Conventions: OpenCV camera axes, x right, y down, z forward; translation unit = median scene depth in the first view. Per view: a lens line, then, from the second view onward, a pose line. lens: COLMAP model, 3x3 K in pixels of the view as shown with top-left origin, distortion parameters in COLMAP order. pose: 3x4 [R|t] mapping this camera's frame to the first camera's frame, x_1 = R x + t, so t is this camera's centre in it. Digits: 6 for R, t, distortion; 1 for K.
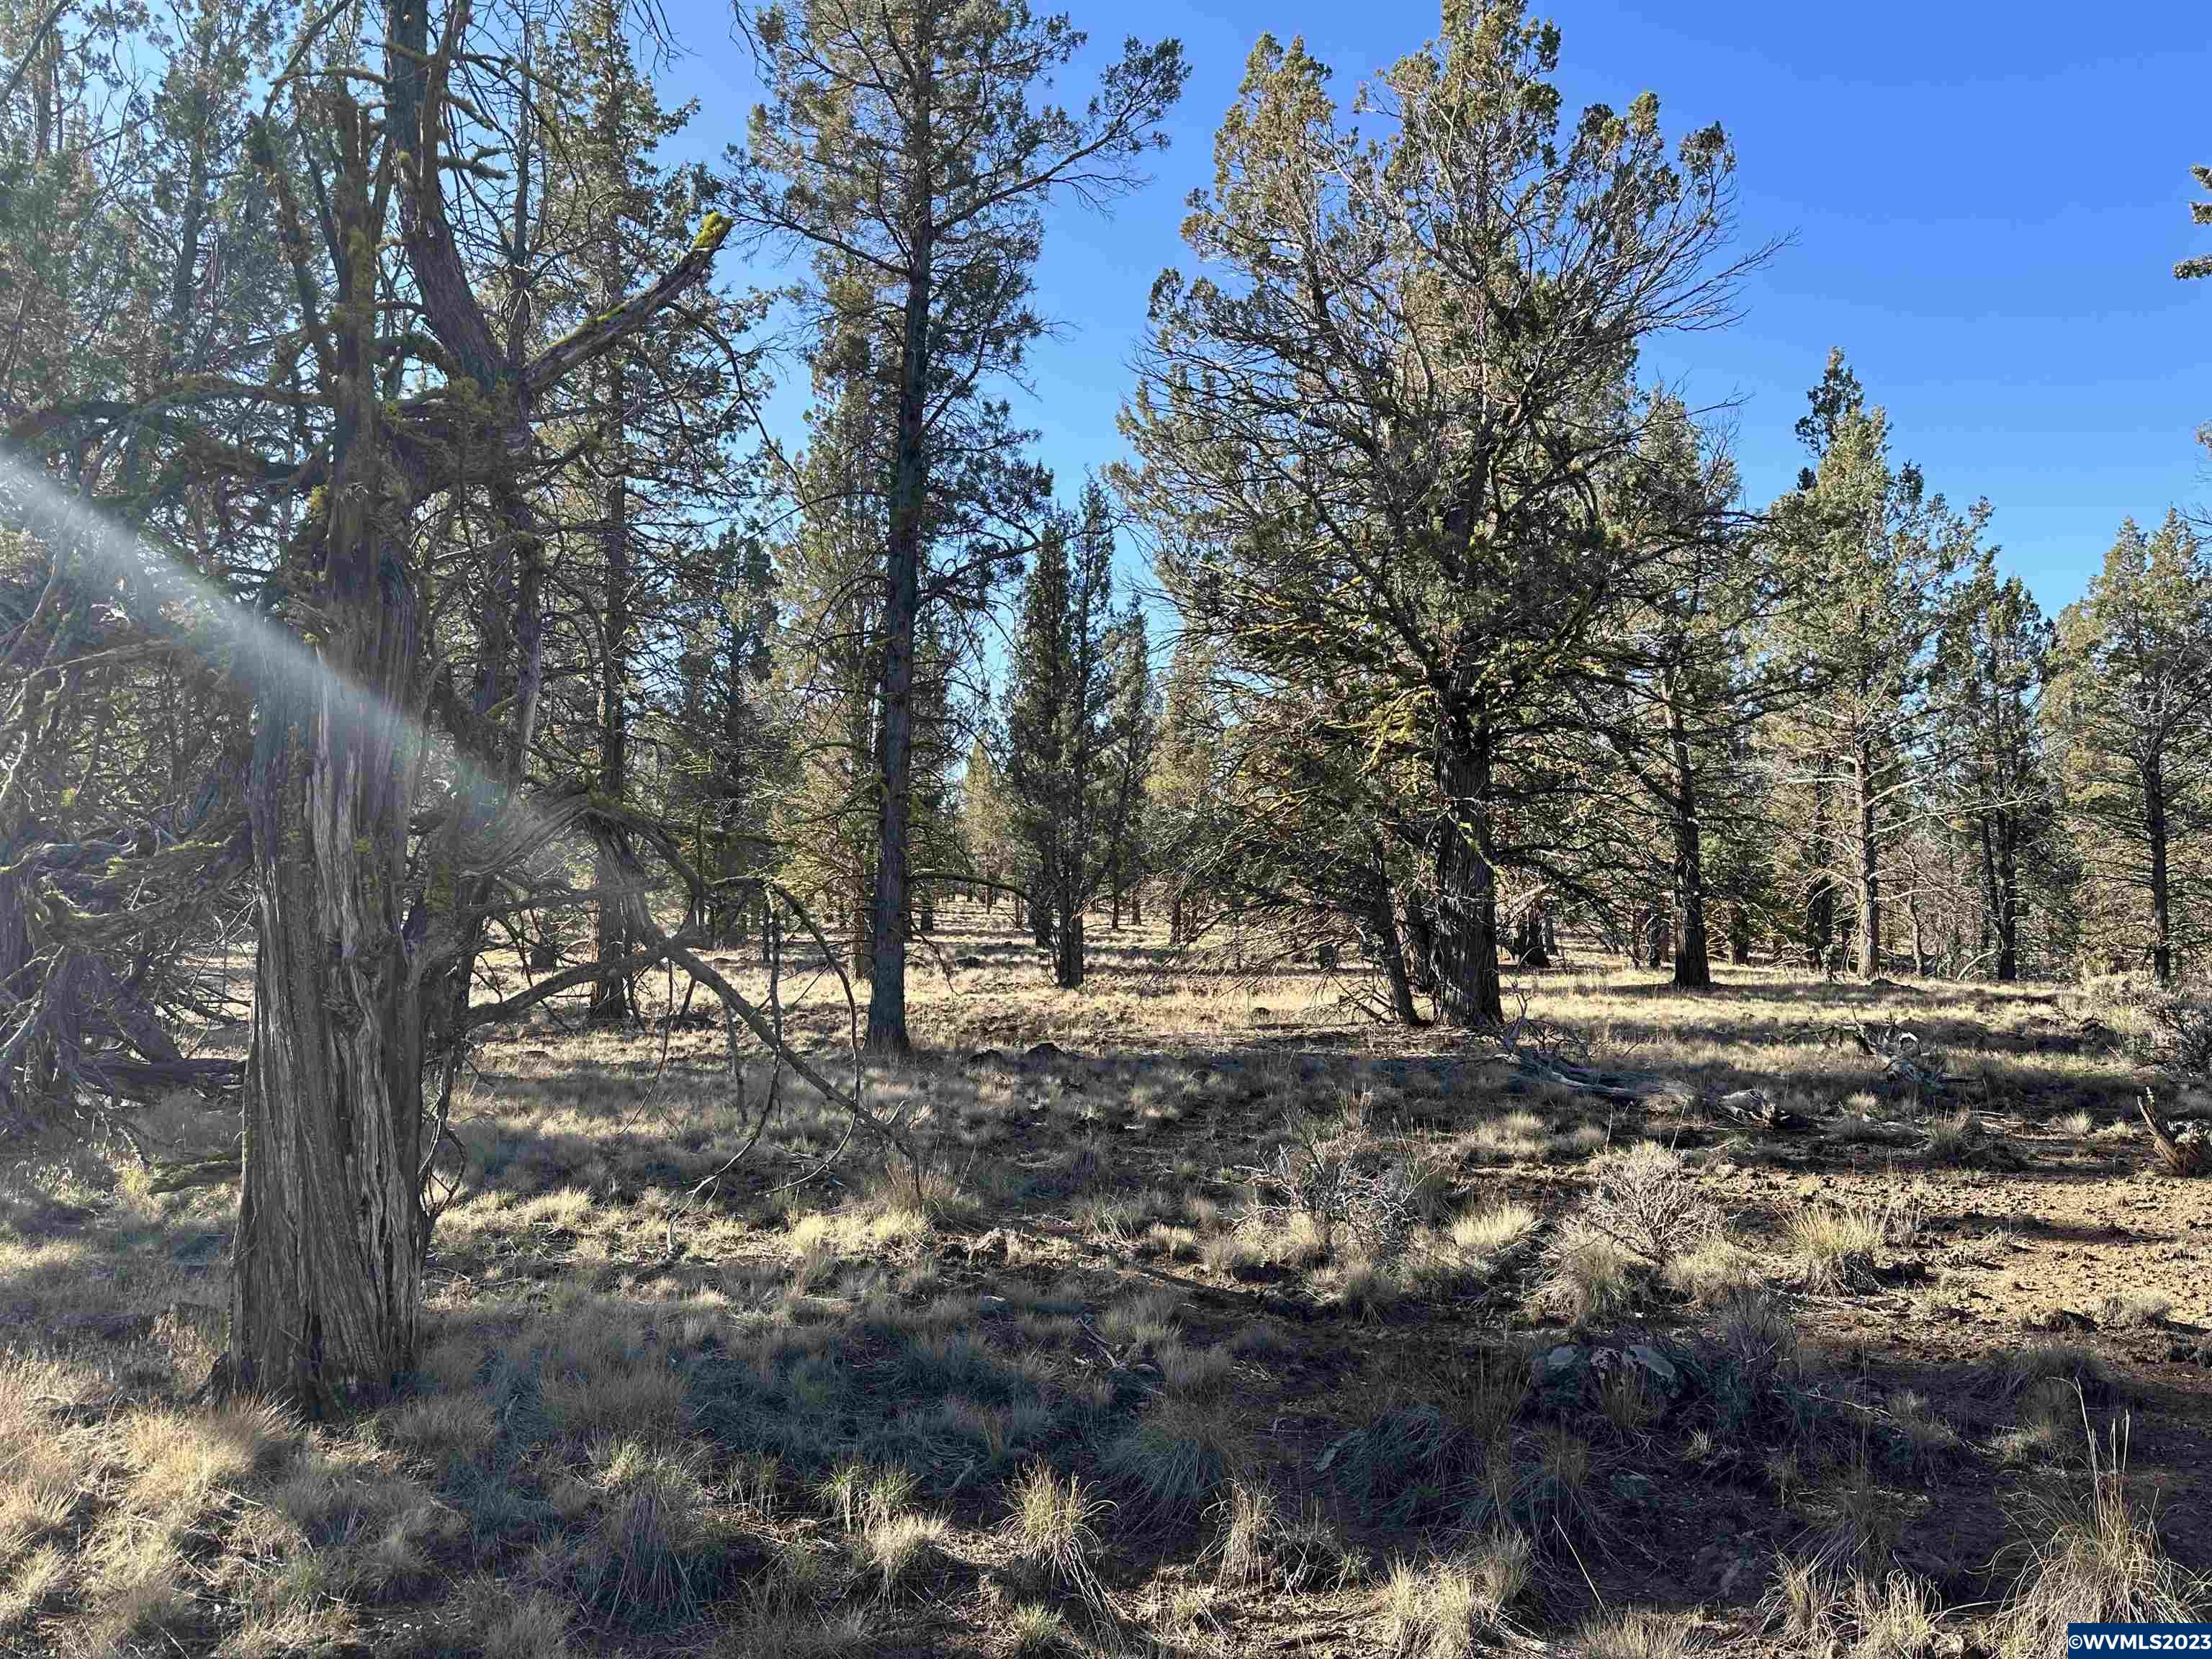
lens RADIAL K [[1554.4, 0, 1116.6], [0, 1554.4, 844.9], [0, 0, 1]] dist [0.136003, -0.161005]
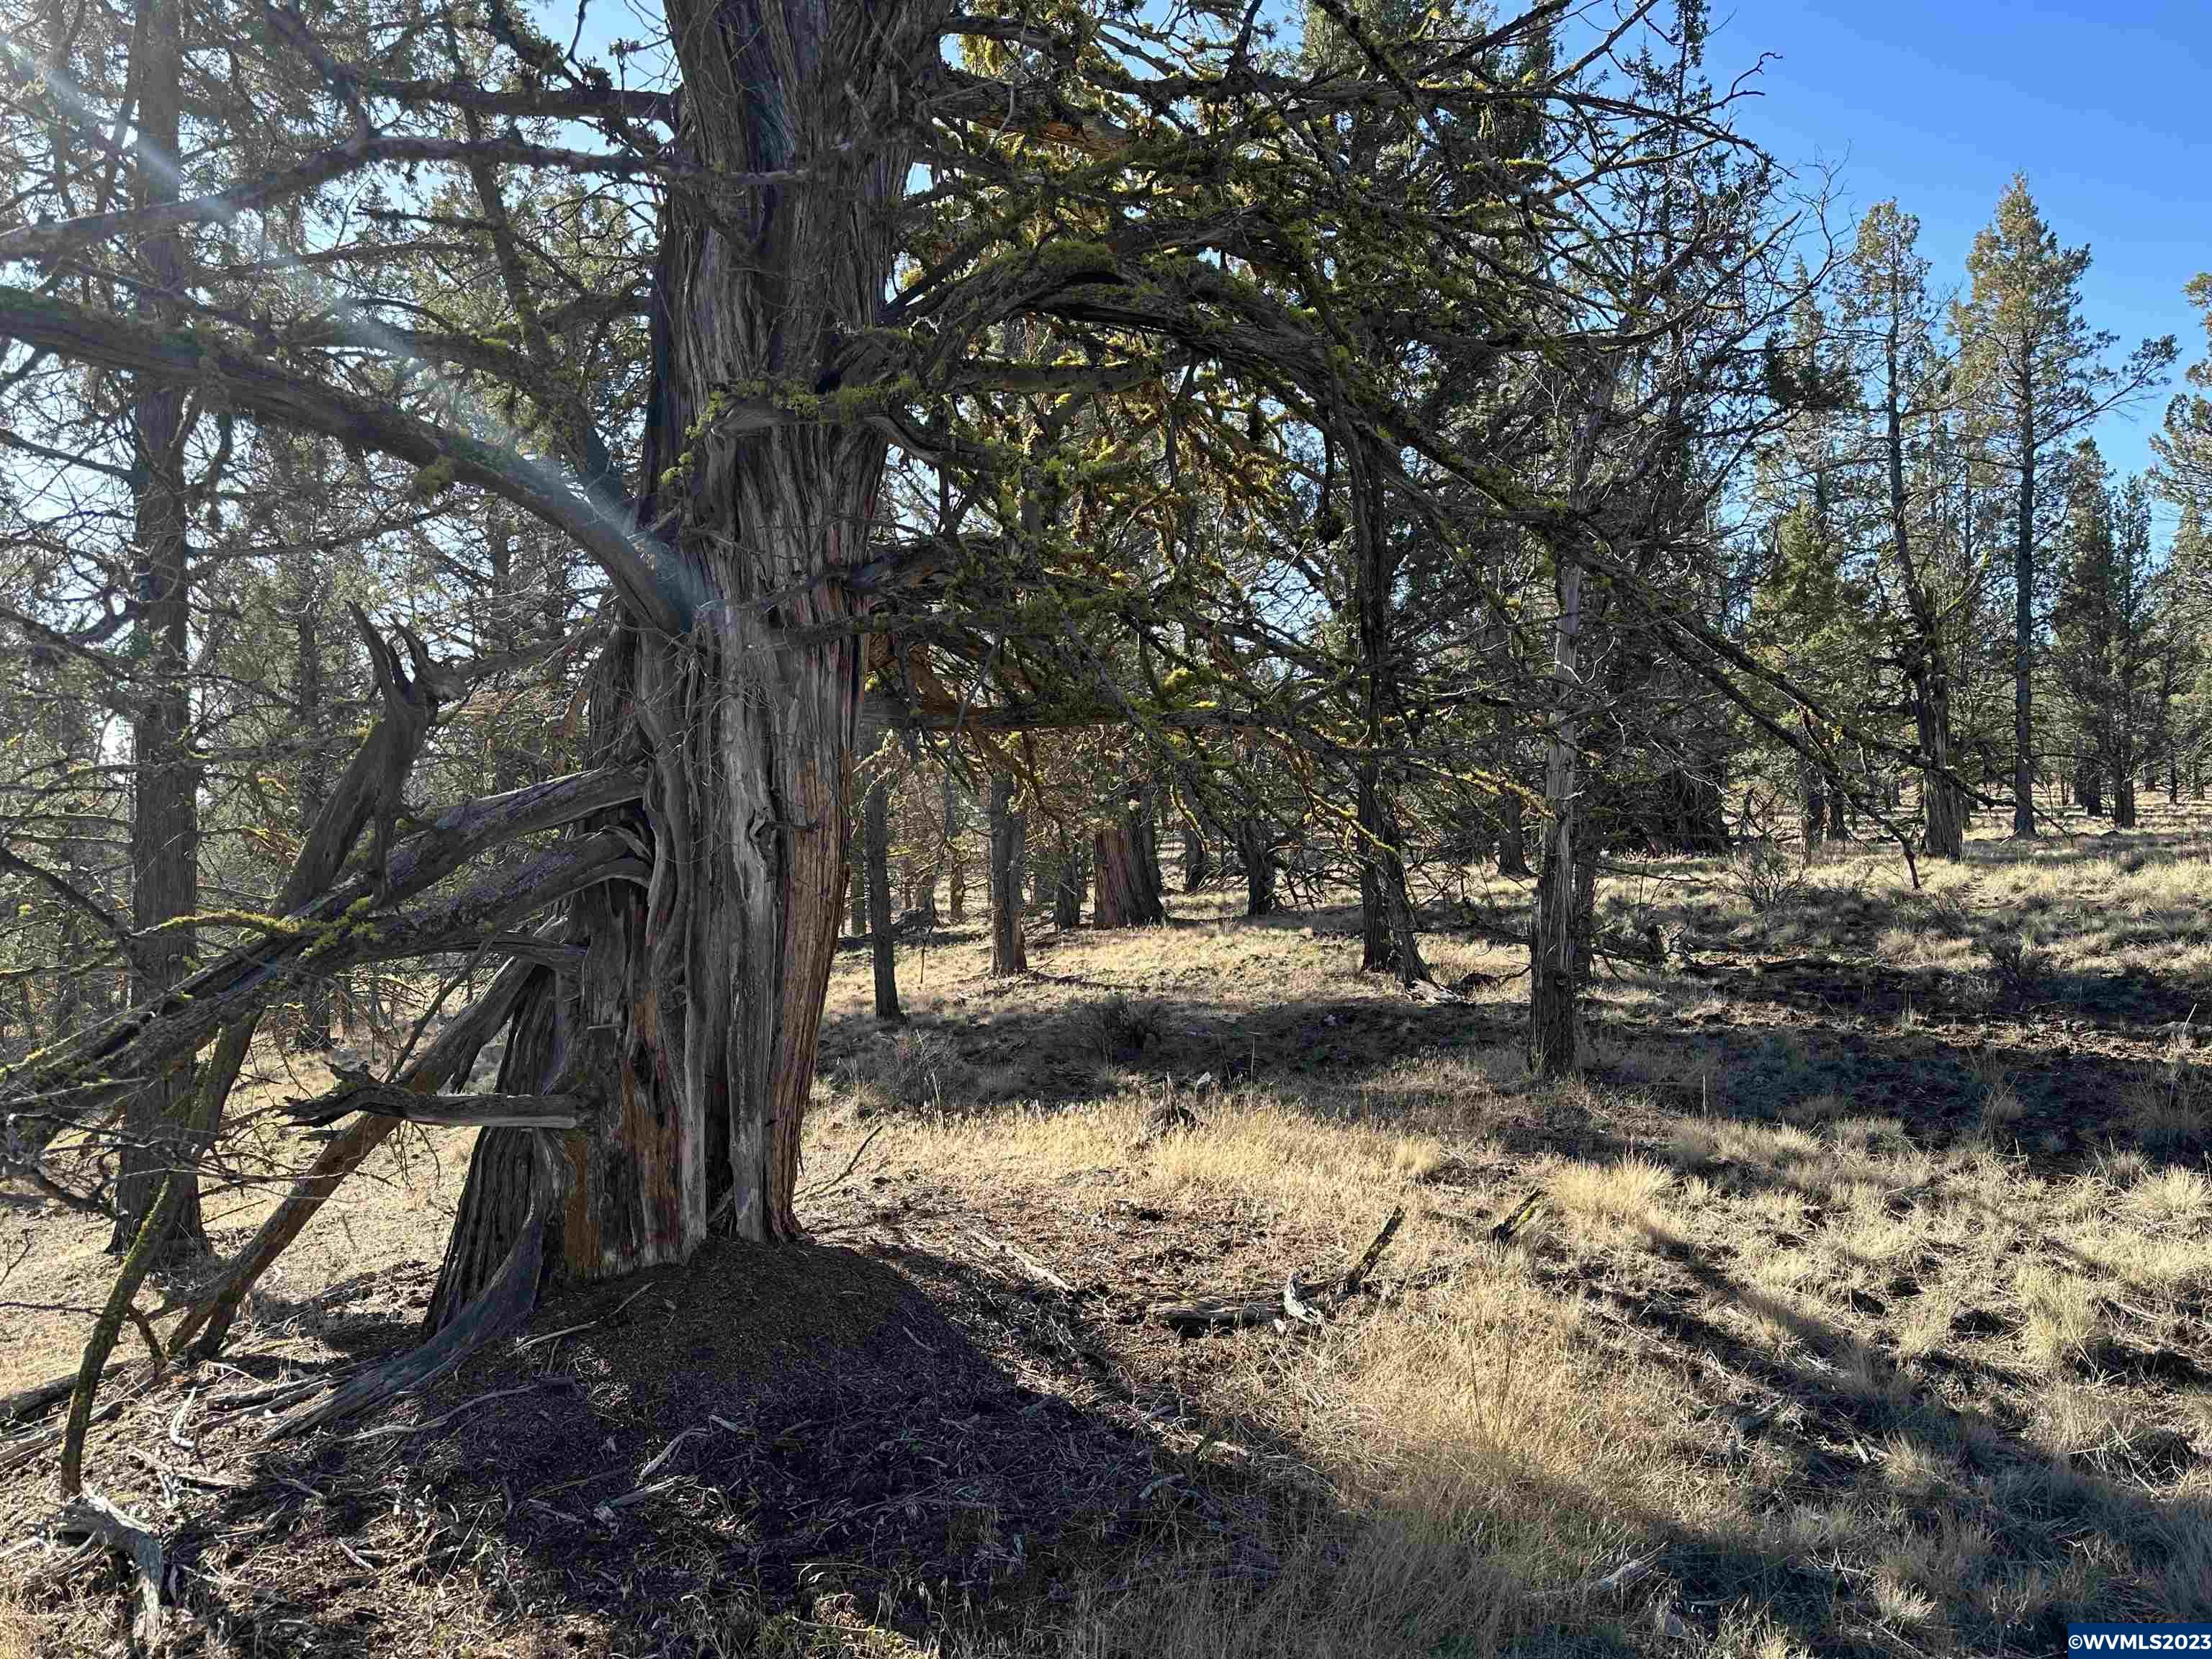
lens RADIAL K [[1554.4, 0, 1116.6], [0, 1554.4, 844.9], [0, 0, 1]] dist [0.136003, -0.161005]
pose [[0.830430, -0.027265, -0.556455, 0.017660], [0.060170, 0.997349, 0.040926, -0.012762], [0.553864, -0.067468, 0.829869, -0.727932]]
